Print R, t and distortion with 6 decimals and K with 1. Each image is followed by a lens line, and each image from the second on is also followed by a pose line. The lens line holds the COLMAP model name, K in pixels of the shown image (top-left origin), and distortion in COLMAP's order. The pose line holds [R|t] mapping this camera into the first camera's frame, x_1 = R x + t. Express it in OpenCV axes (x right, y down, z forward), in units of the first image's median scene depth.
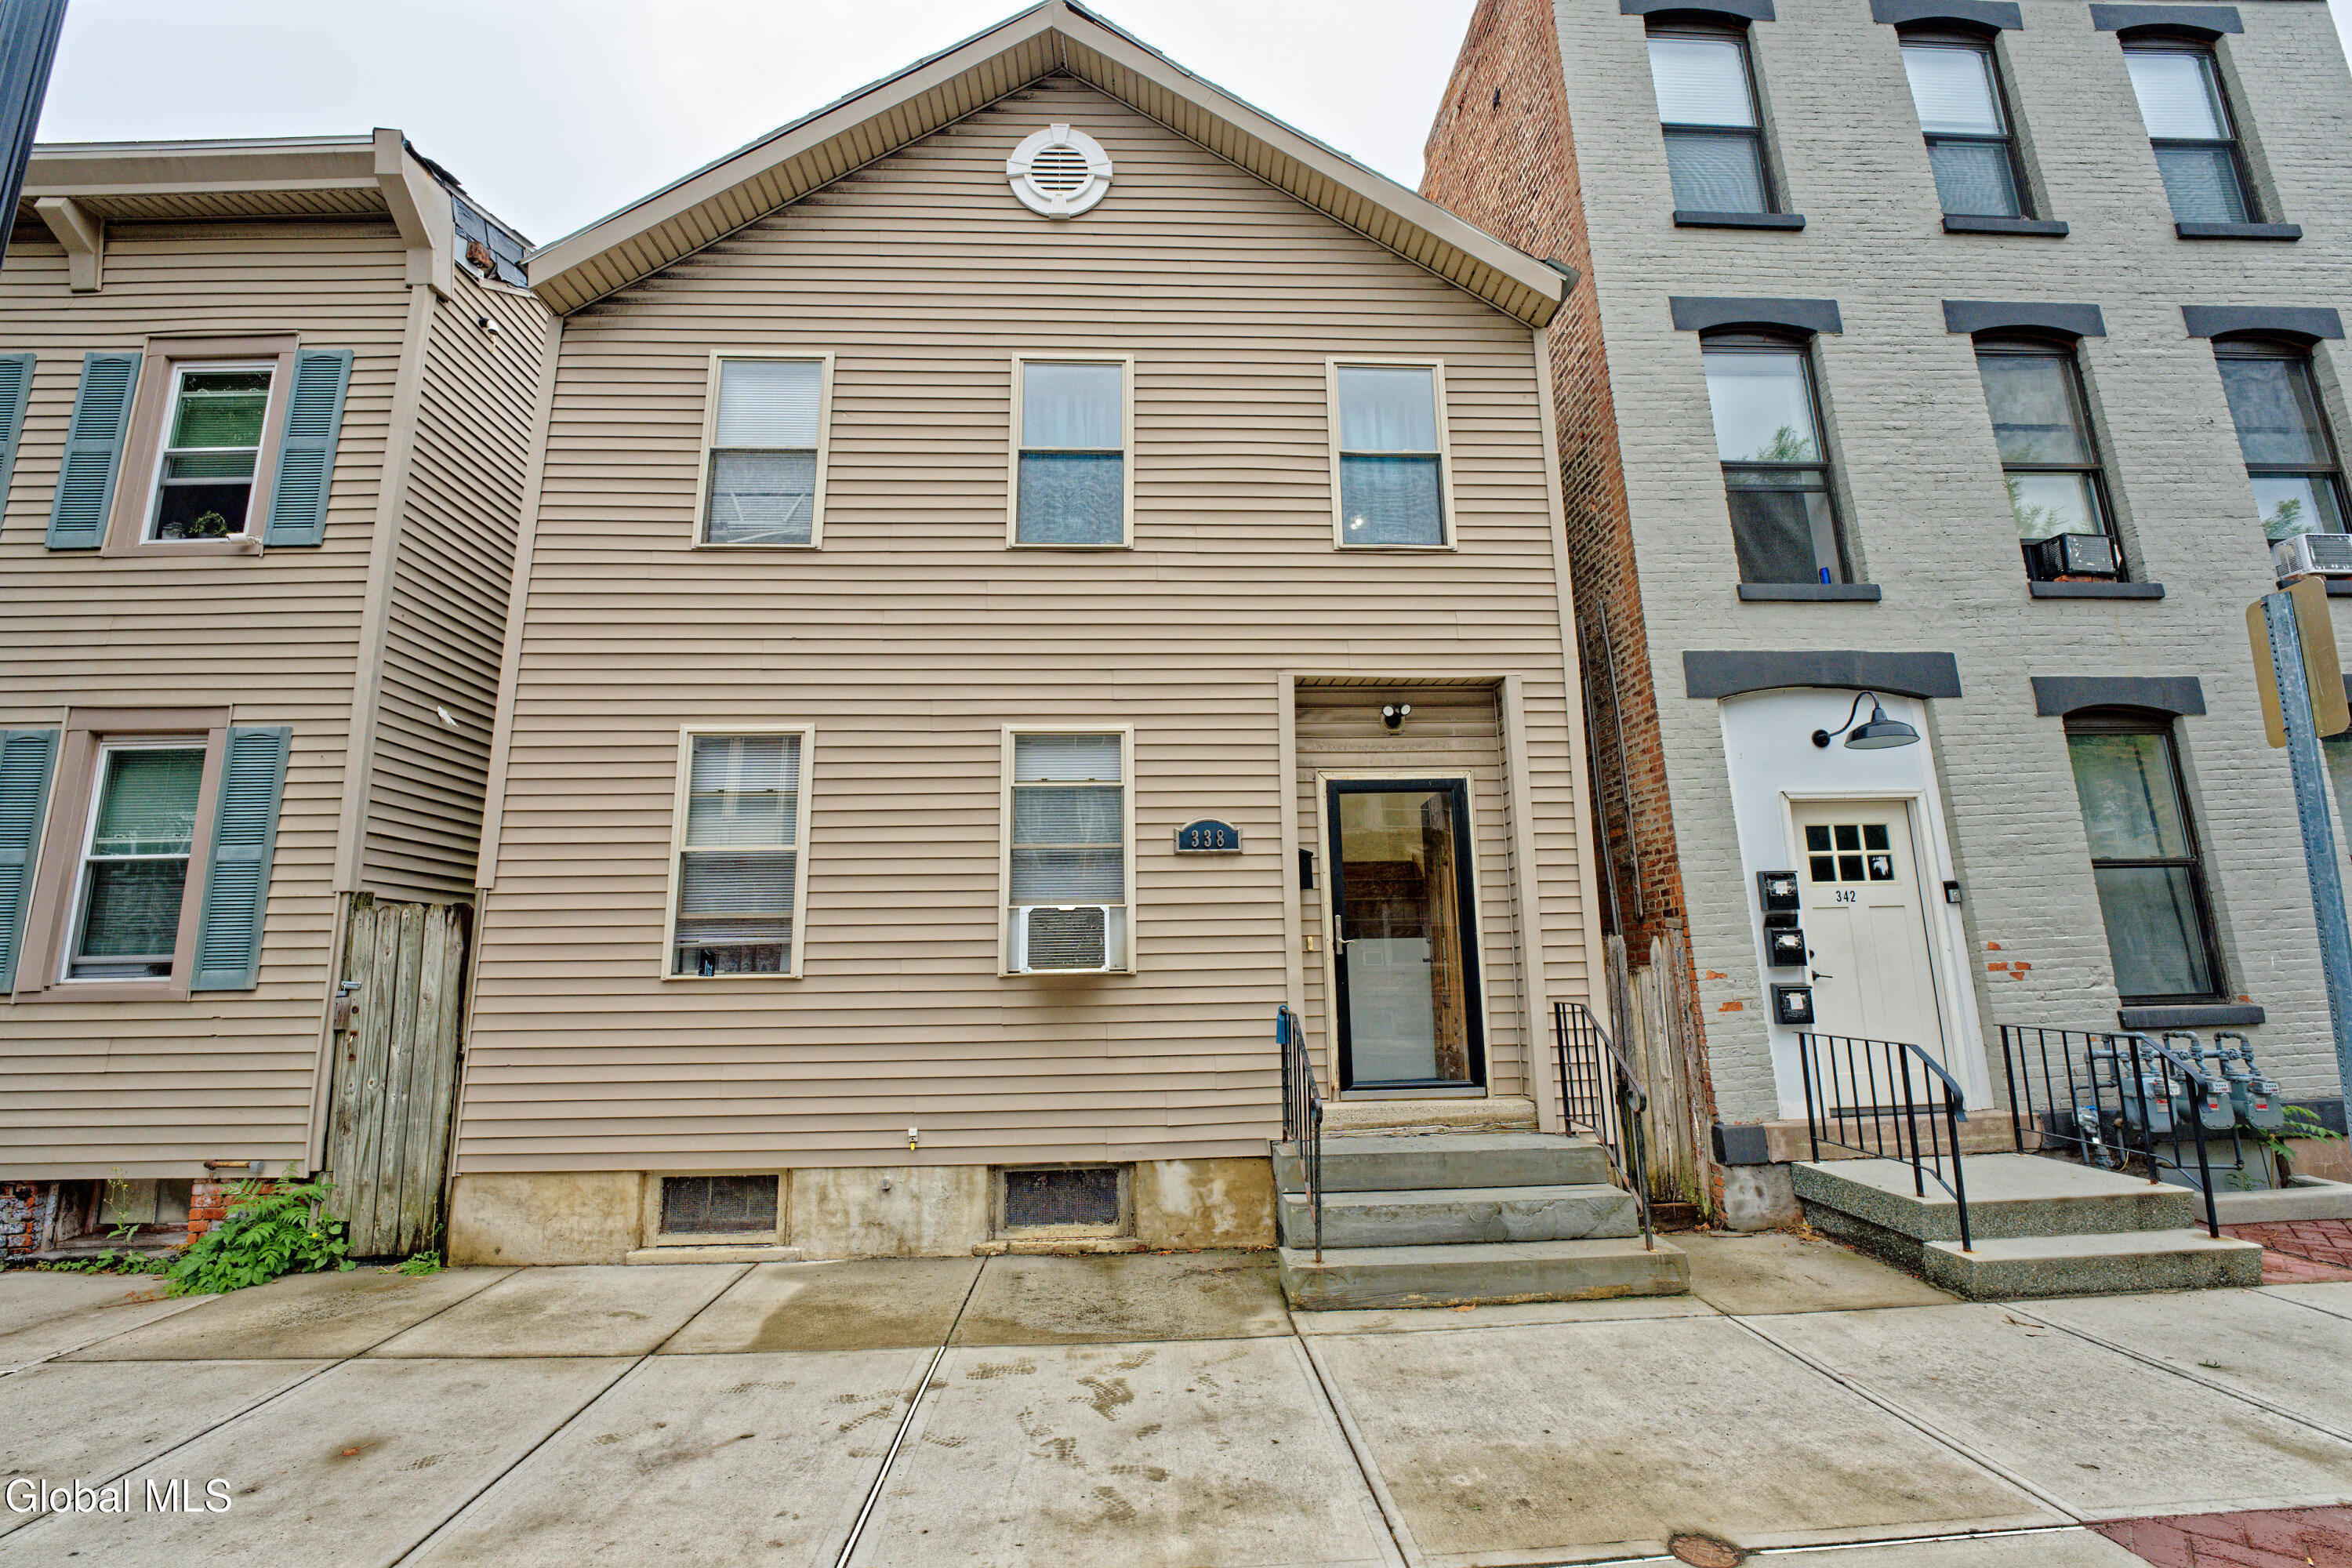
lens RADIAL K [[1013.3, 0, 1178.3], [0, 1013.3, 779.8], [0, 0, 1]] dist [-0.025920, 0.001917]
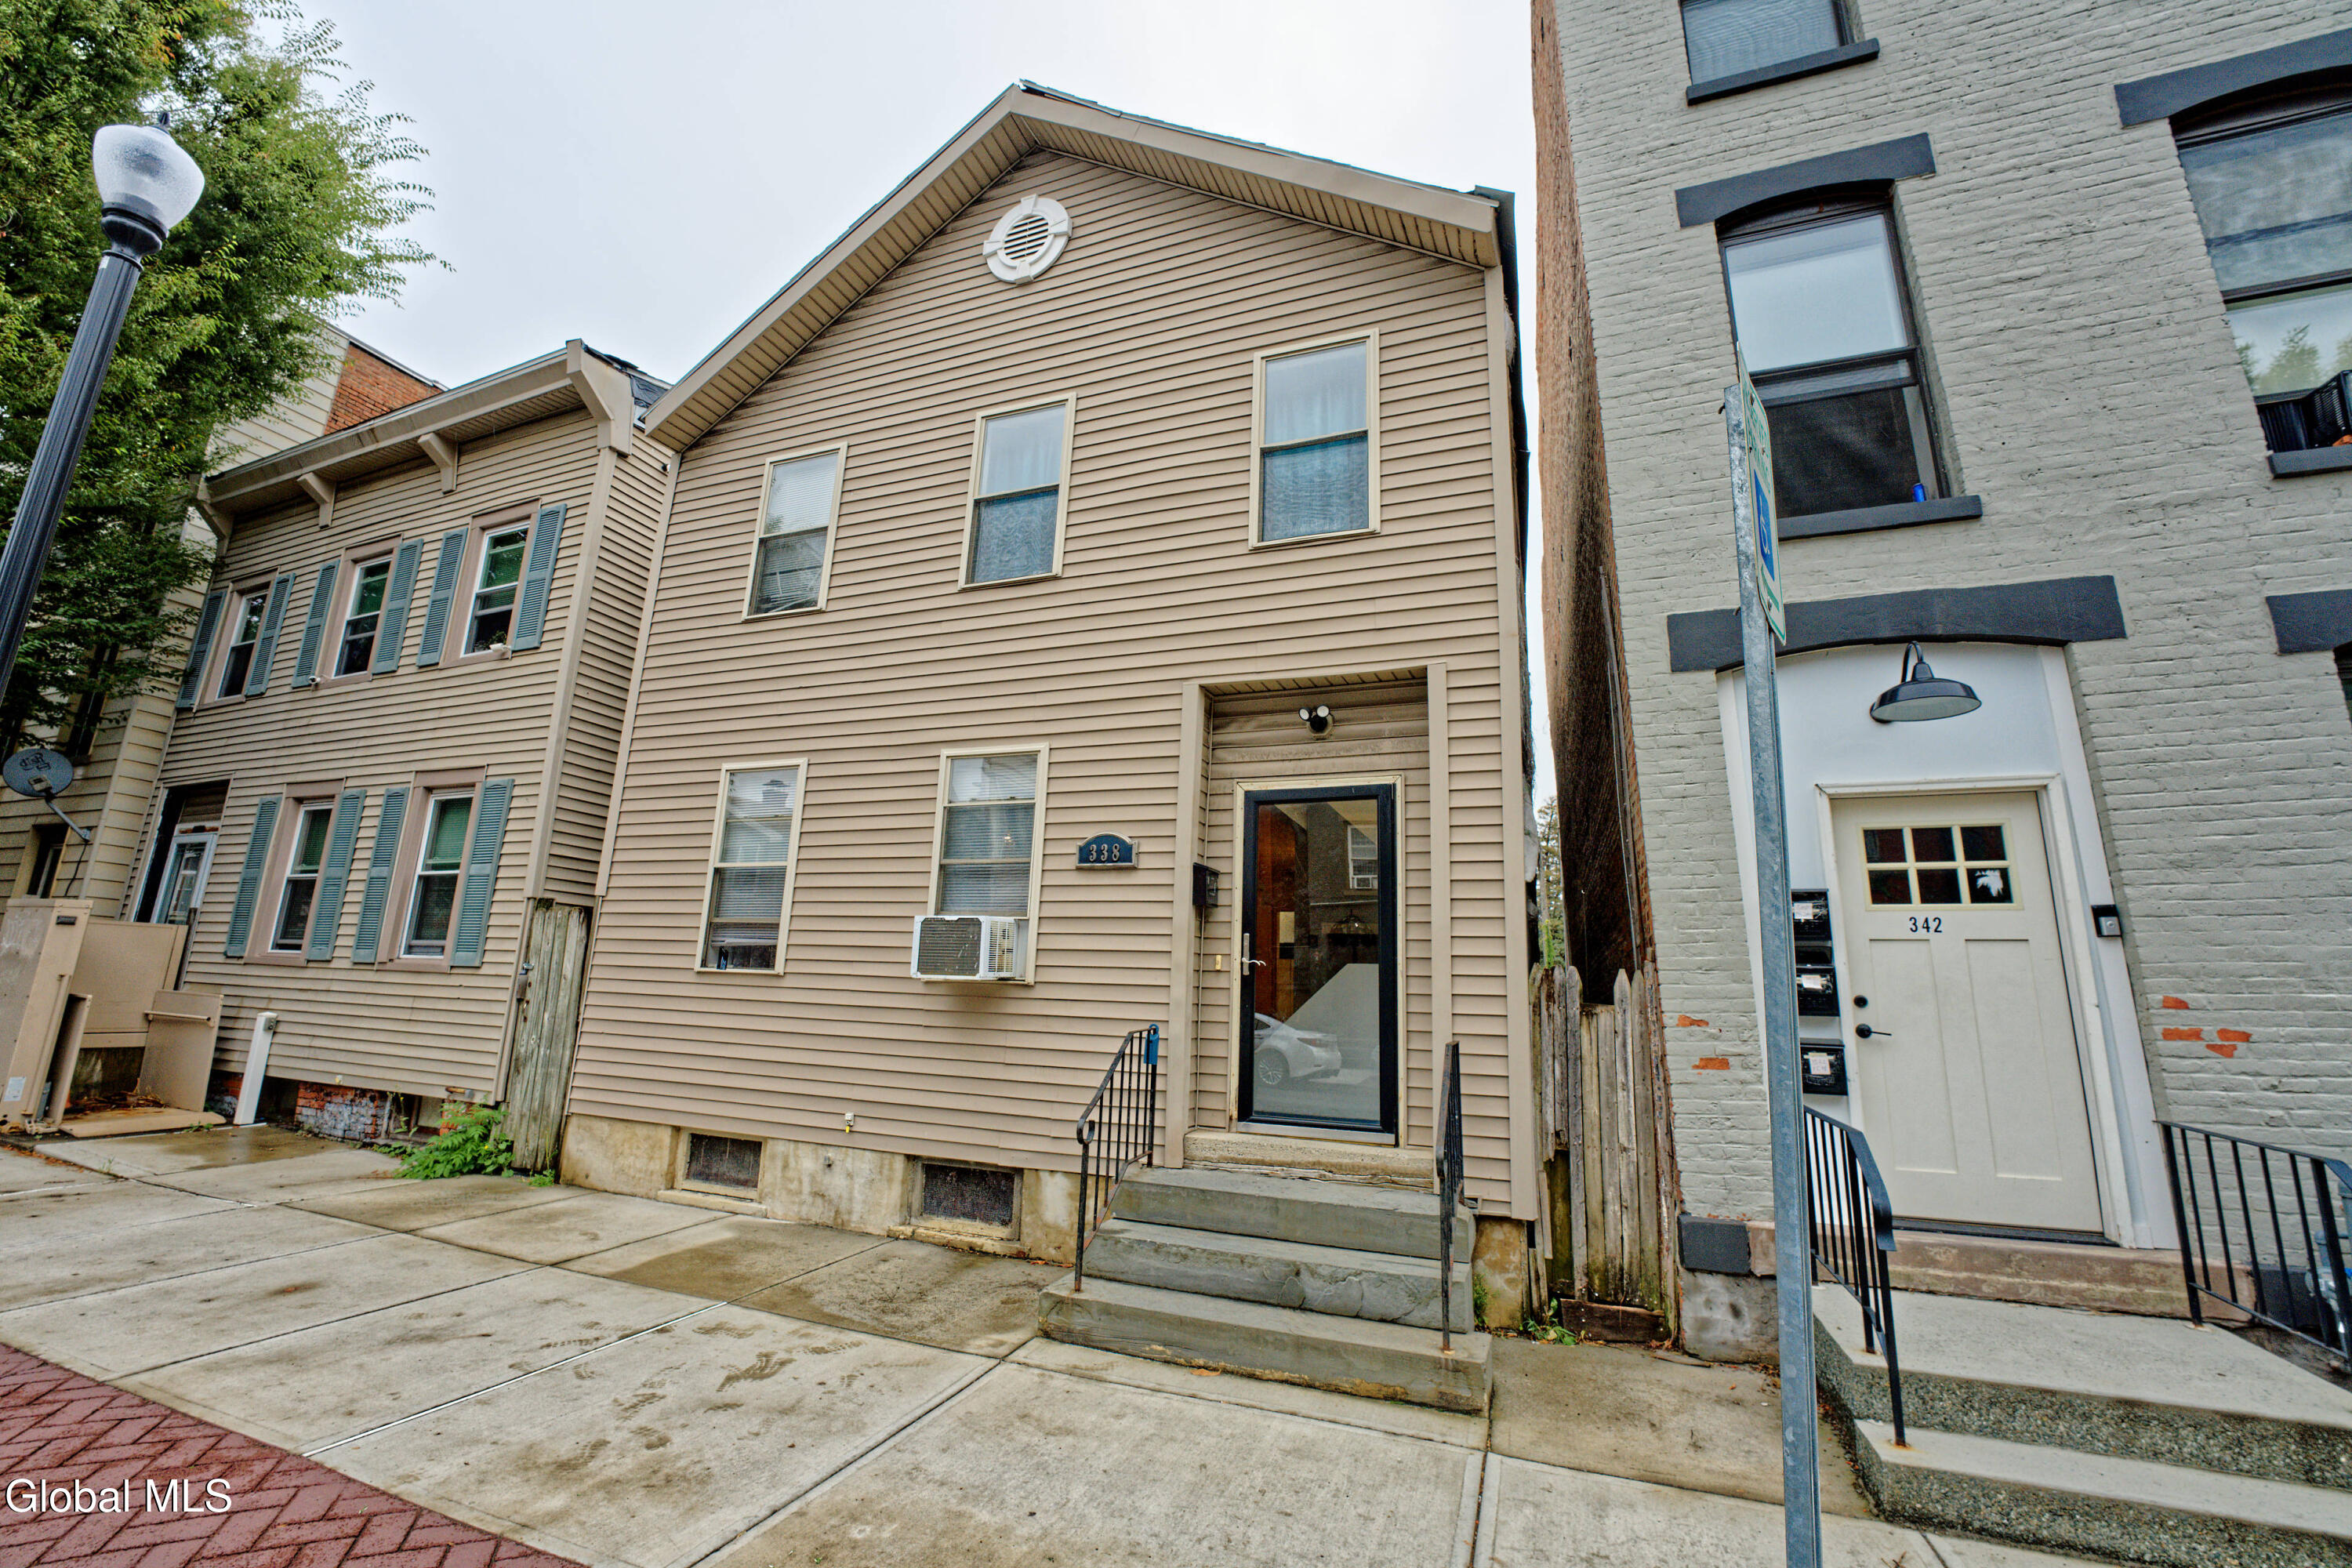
lens RADIAL K [[959.3, 0, 1171.5], [0, 959.3, 785.1], [0, 0, 1]] dist [-0.027001, 0.002732]
pose [[0.913451, -0.038347, -0.405137, 0.467597], [0.025984, 0.999015, -0.035973, 0.026393], [0.406117, 0.022332, 0.913548, 0.155110]]
